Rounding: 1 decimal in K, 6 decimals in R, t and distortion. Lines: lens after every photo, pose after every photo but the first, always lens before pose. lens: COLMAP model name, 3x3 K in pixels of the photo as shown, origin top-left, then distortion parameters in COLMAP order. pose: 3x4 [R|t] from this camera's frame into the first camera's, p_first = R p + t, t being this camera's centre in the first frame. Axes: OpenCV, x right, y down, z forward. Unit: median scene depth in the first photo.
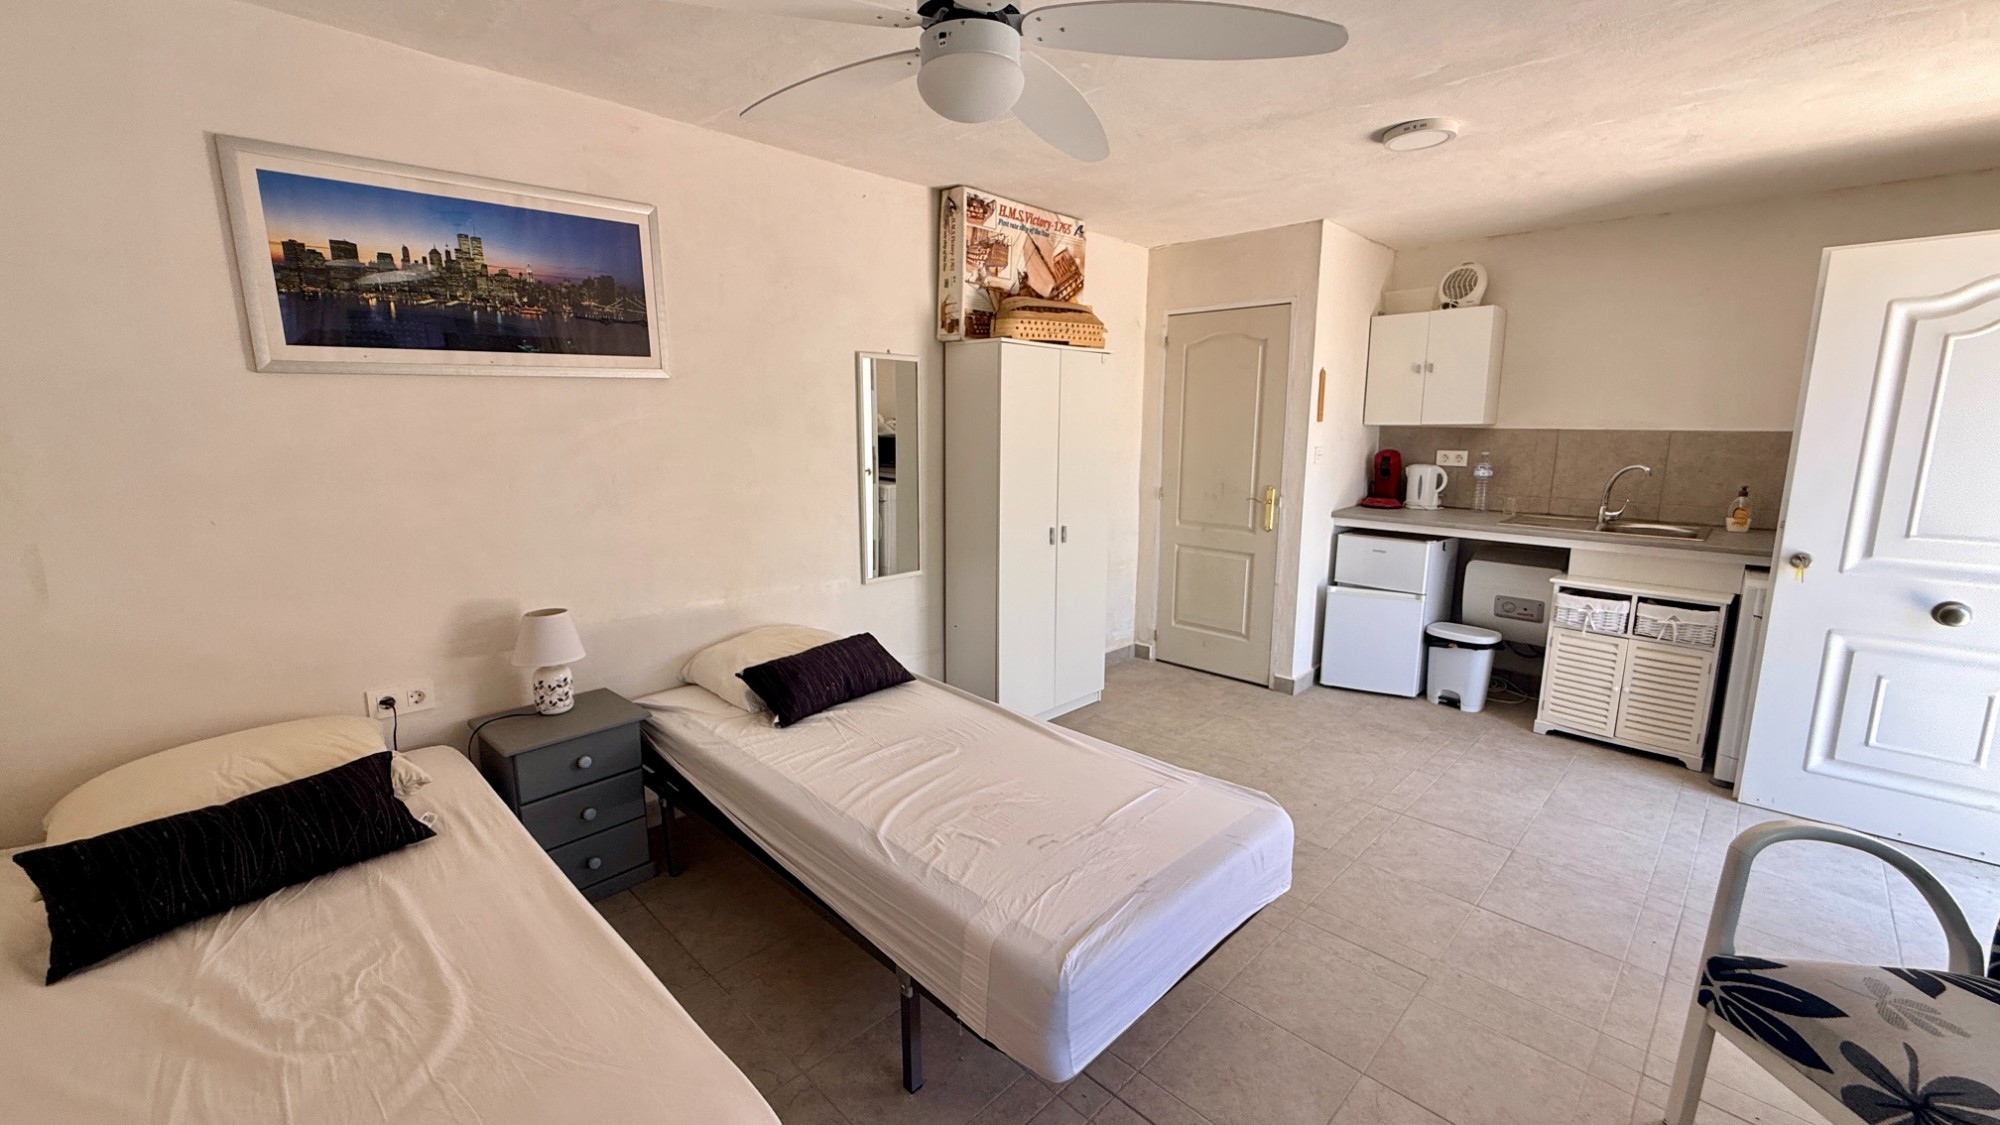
lens RADIAL K [[798.8, 0, 994.0], [0, 798.8, 561.6], [0, 0, 1]] dist [0.001083, 0.000139]
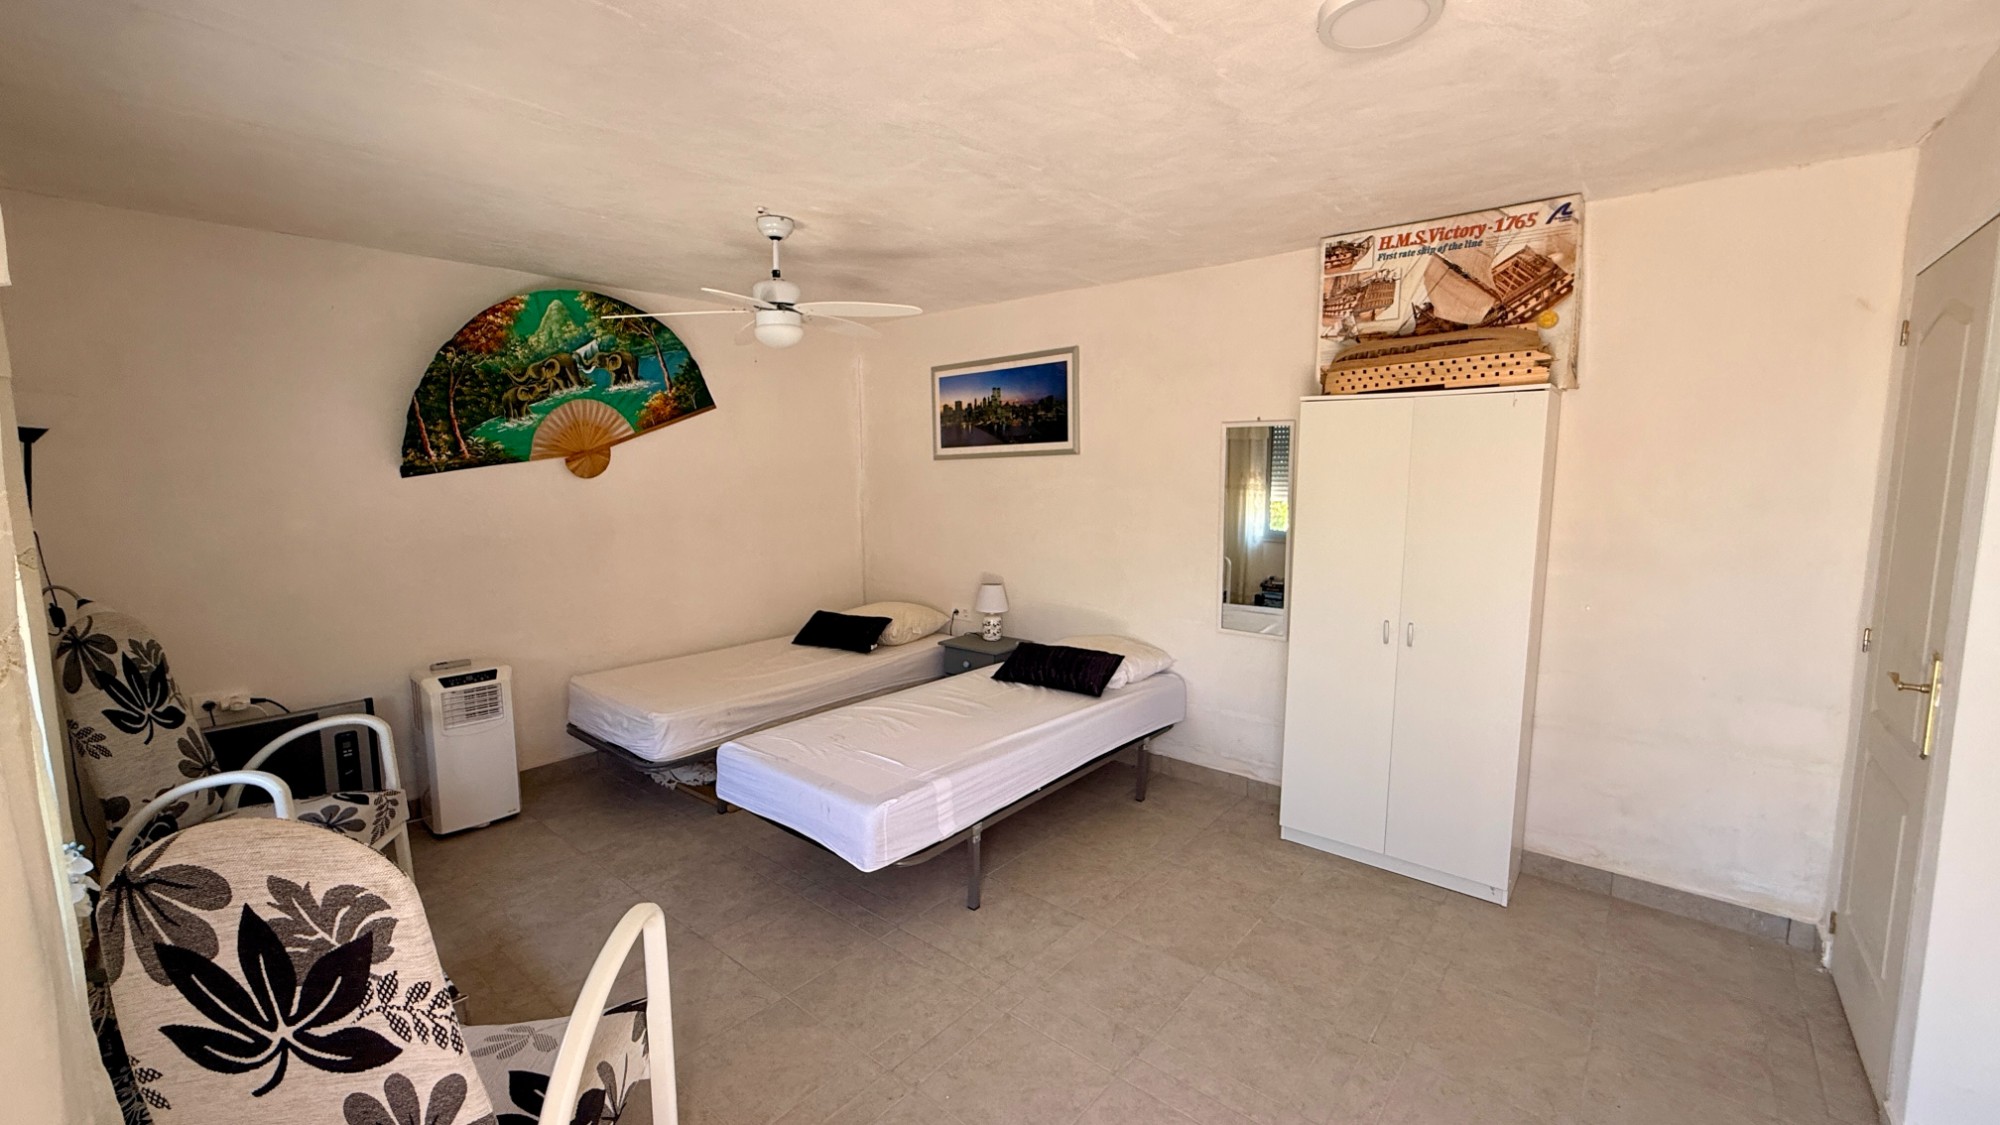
lens RADIAL K [[798.8, 0, 994.4], [0, 798.8, 563.9], [0, 0, 1]] dist [0.001083, 0.000139]
pose [[0.078745, 0.116970, -0.990009, 0.882564], [-0.174687, 0.979346, 0.101815, -0.119715], [0.981470, 0.164925, 0.097551, 0.574529]]
